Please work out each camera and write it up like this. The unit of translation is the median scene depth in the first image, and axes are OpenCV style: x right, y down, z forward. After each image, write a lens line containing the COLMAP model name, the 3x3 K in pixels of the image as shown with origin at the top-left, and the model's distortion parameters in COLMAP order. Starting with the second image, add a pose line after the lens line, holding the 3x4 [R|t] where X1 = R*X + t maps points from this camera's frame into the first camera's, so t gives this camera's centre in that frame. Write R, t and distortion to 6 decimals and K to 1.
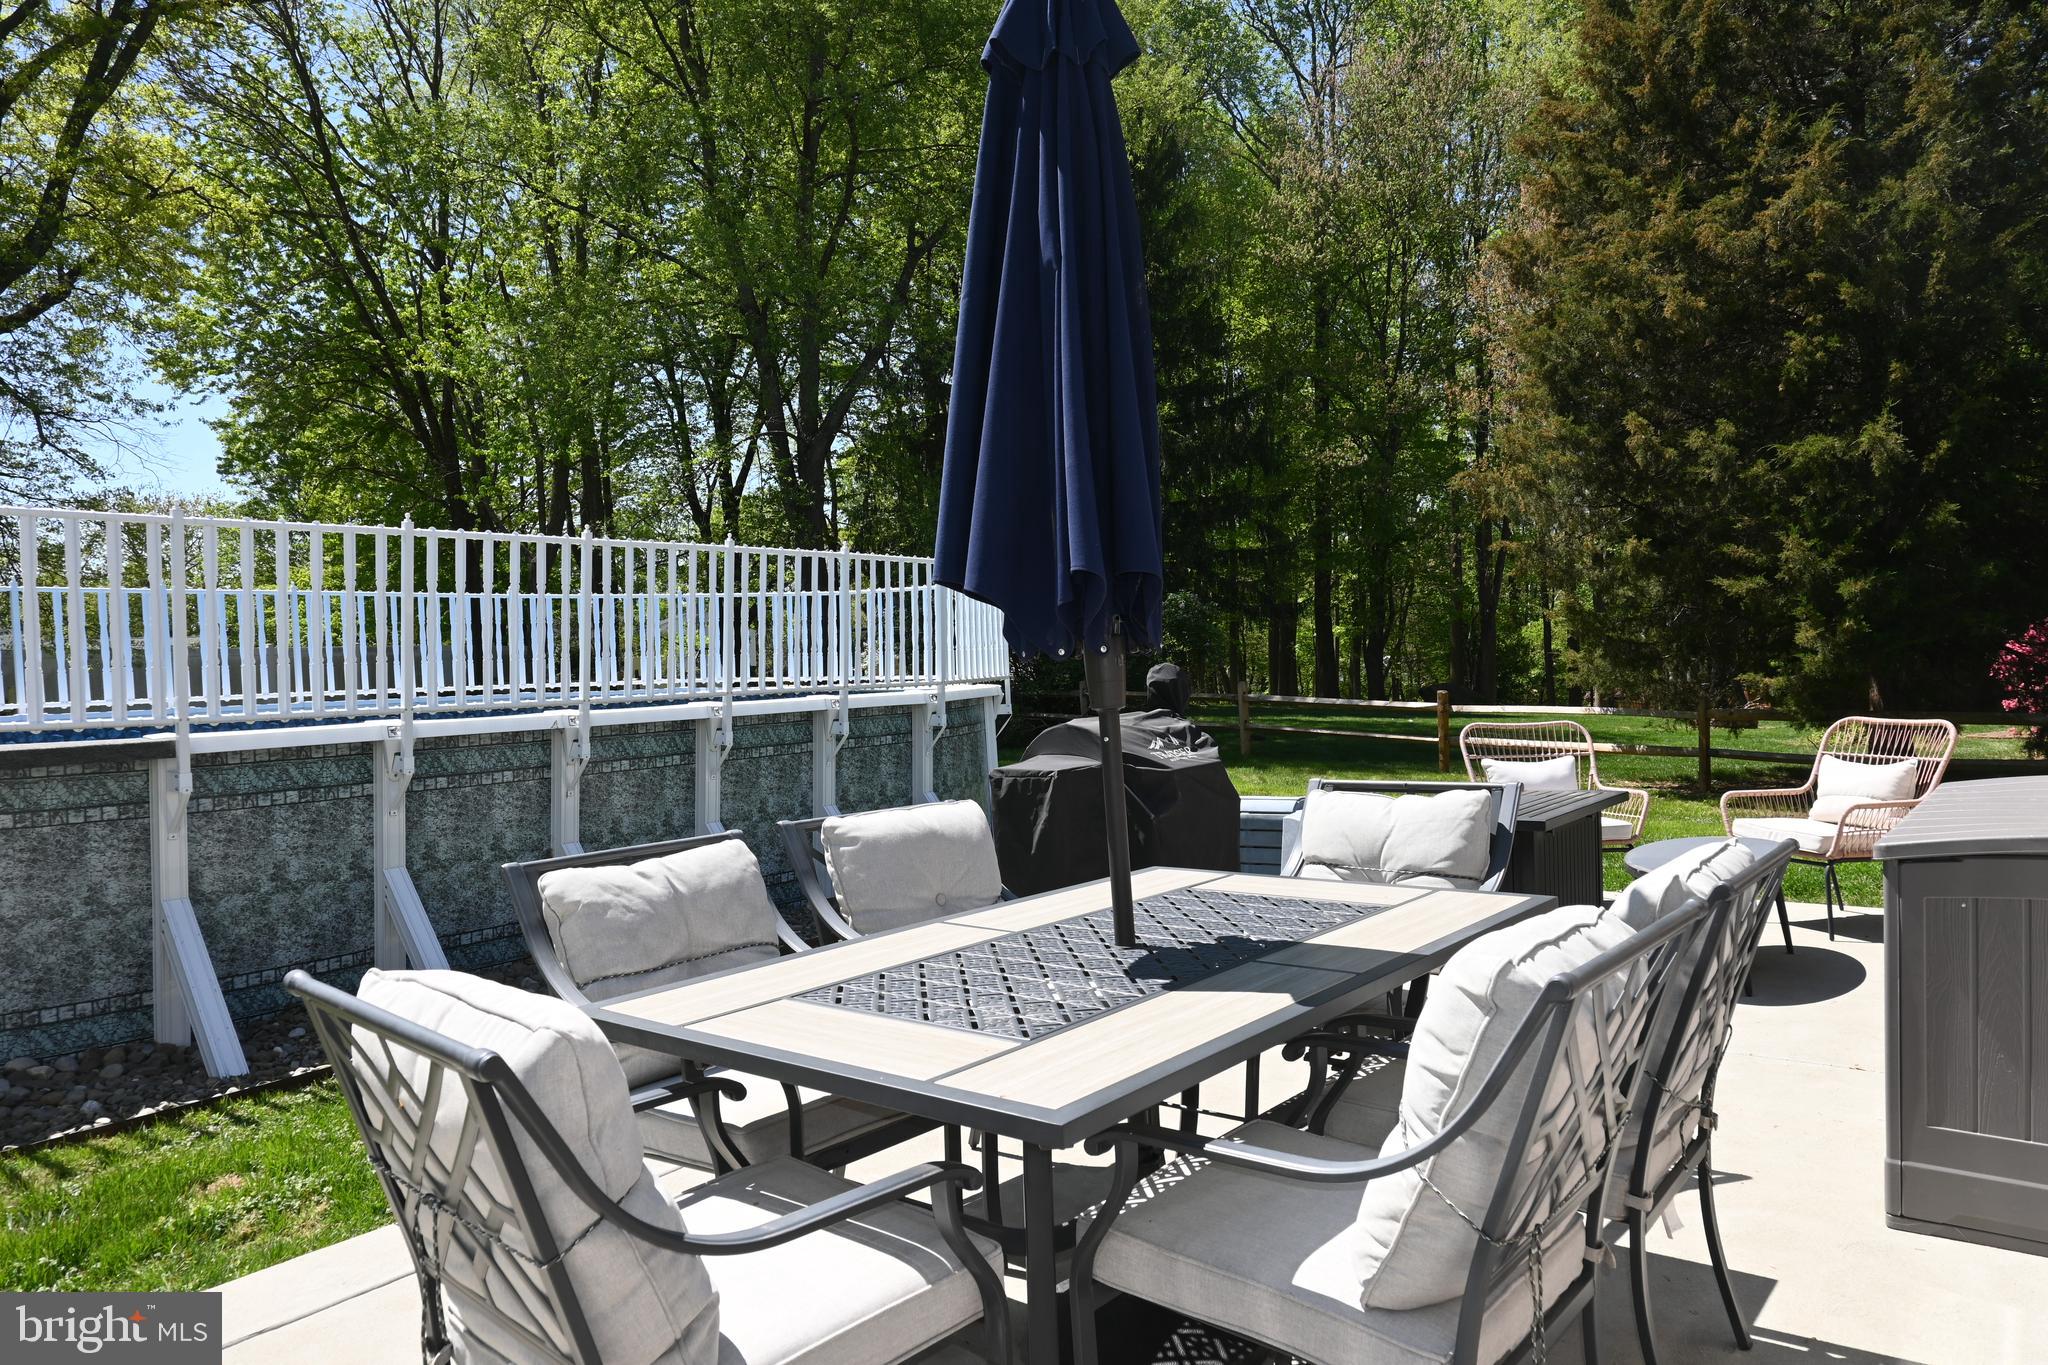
lens RADIAL K [[1381.9, 0, 1024.0], [0, 1381.9, 682.5], [0, 0, 1]] dist [0.000439, -0.003214]
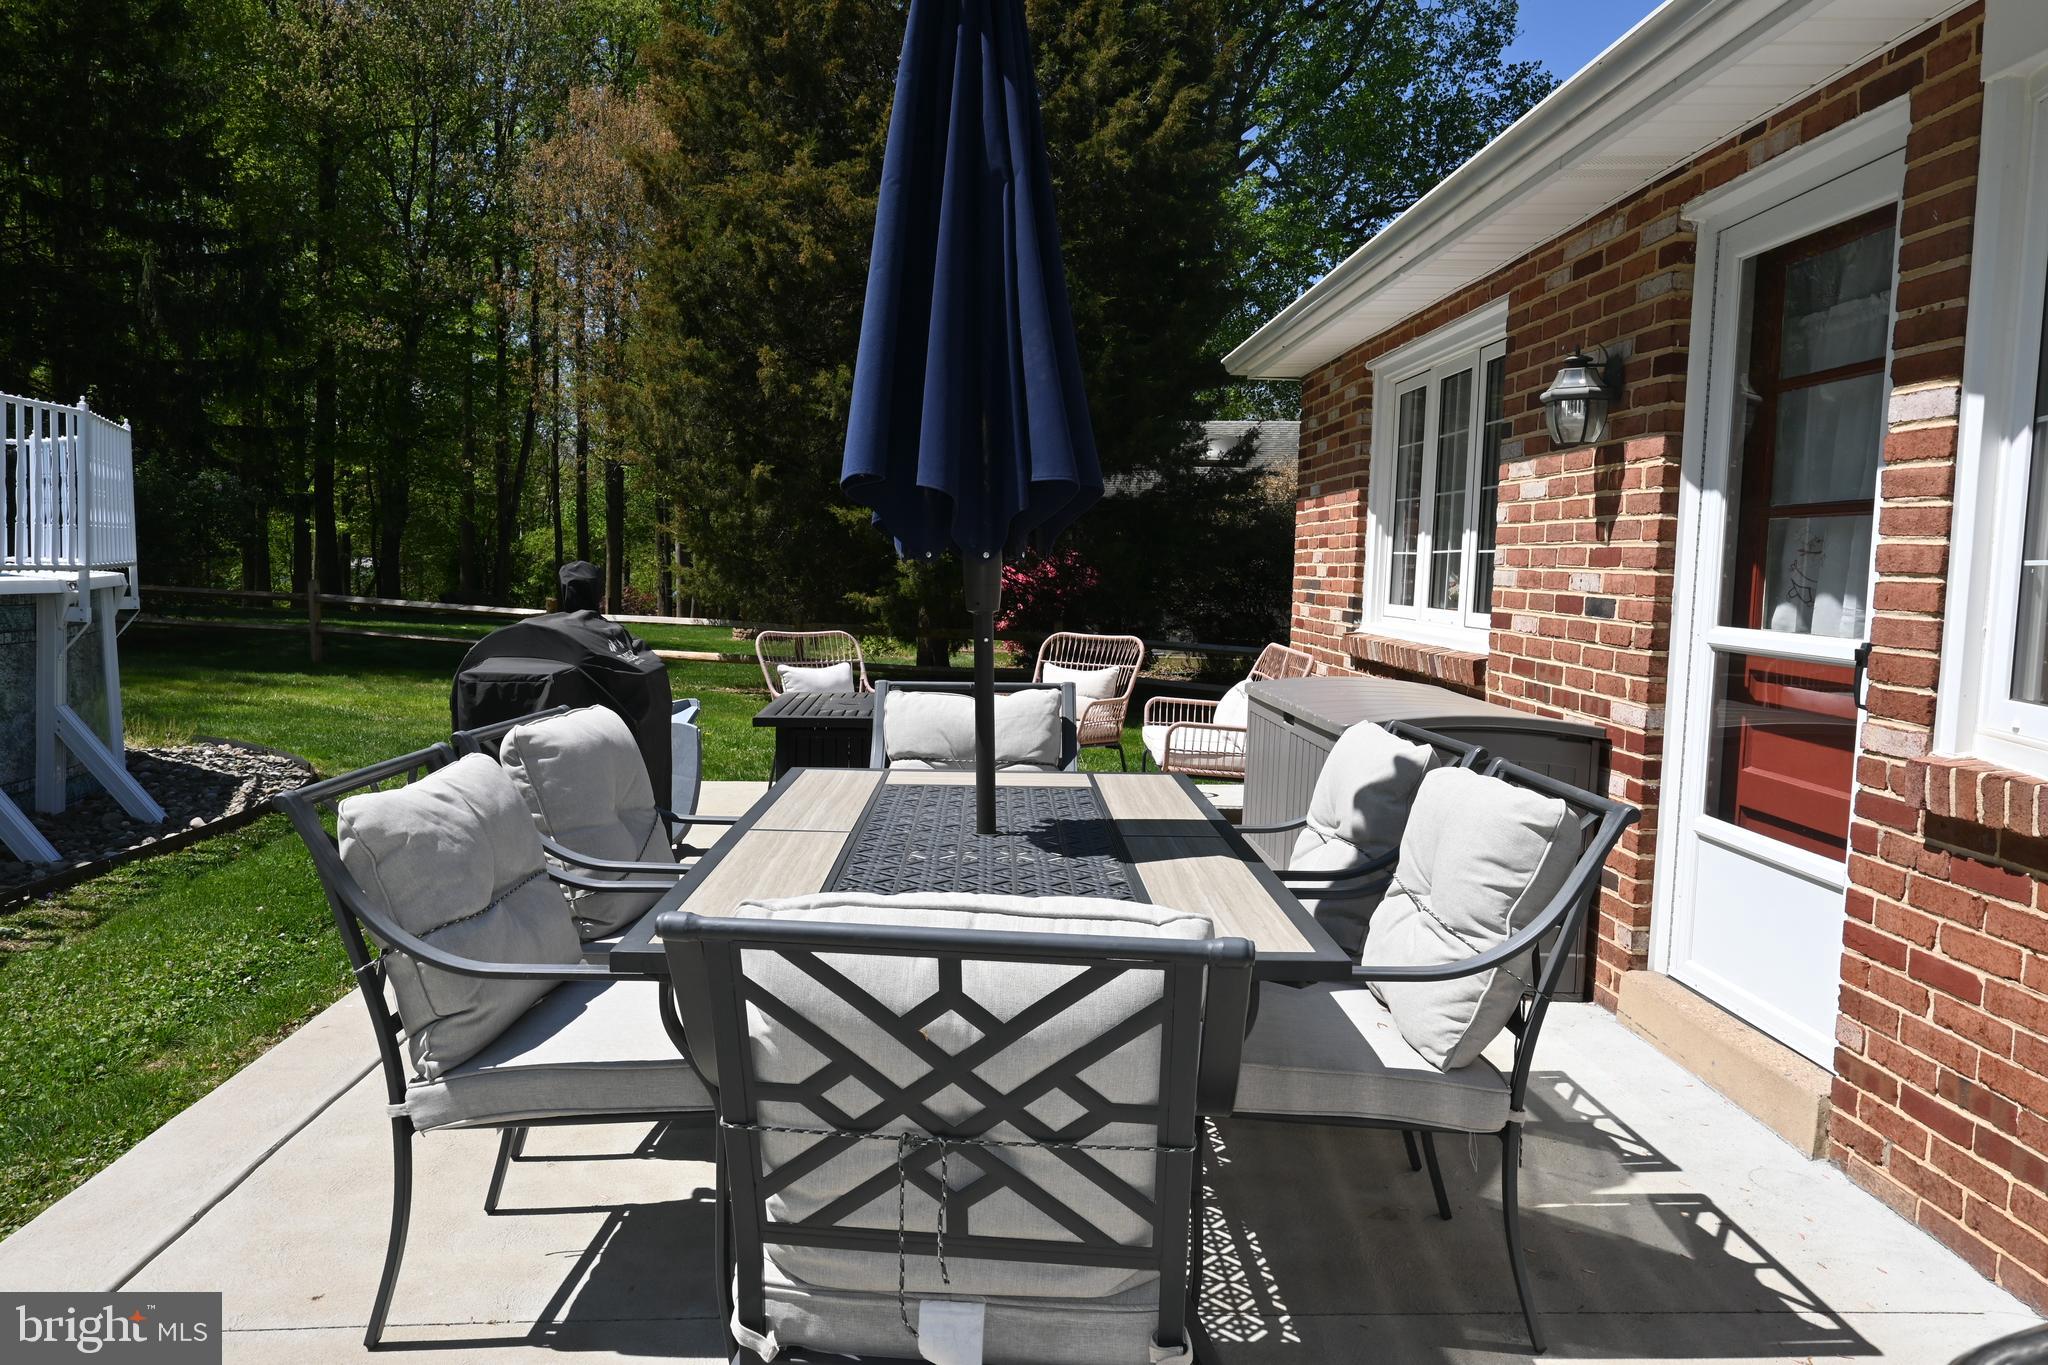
lens RADIAL K [[1381.9, 0, 1024.0], [0, 1381.9, 682.5], [0, 0, 1]] dist [0.000439, -0.003214]
pose [[0.764775, -0.004495, 0.644282, -0.101945], [-0.037942, 0.997926, 0.052001, 0.002964], [-0.643179, -0.064214, 0.763018, 0.030233]]
